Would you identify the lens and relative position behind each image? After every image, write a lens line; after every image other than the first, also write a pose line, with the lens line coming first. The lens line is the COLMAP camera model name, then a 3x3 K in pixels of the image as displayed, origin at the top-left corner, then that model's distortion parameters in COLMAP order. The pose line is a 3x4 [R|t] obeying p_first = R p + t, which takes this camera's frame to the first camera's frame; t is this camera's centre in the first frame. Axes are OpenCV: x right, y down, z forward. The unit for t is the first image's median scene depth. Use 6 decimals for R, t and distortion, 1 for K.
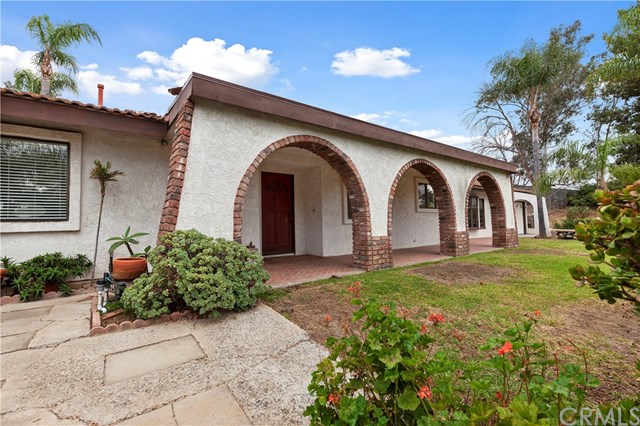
lens RADIAL K [[291.4, 0, 317.1], [0, 291.4, 220.8], [0, 0, 1]] dist [0.002308, 0.000315]
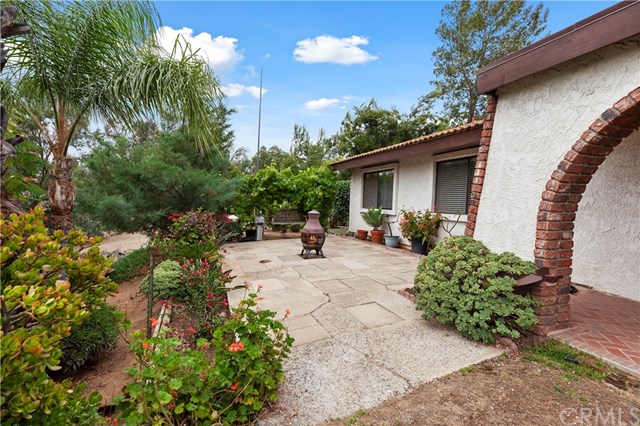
lens RADIAL K [[291.4, 0, 317.1], [0, 291.4, 220.8], [0, 0, 1]] dist [0.002308, 0.000315]
pose [[-0.285509, 0.083821, -0.954704, 0.626012], [0.000352, 0.996177, 0.087357, -0.105249], [0.958376, 0.024605, -0.284447, 0.751233]]
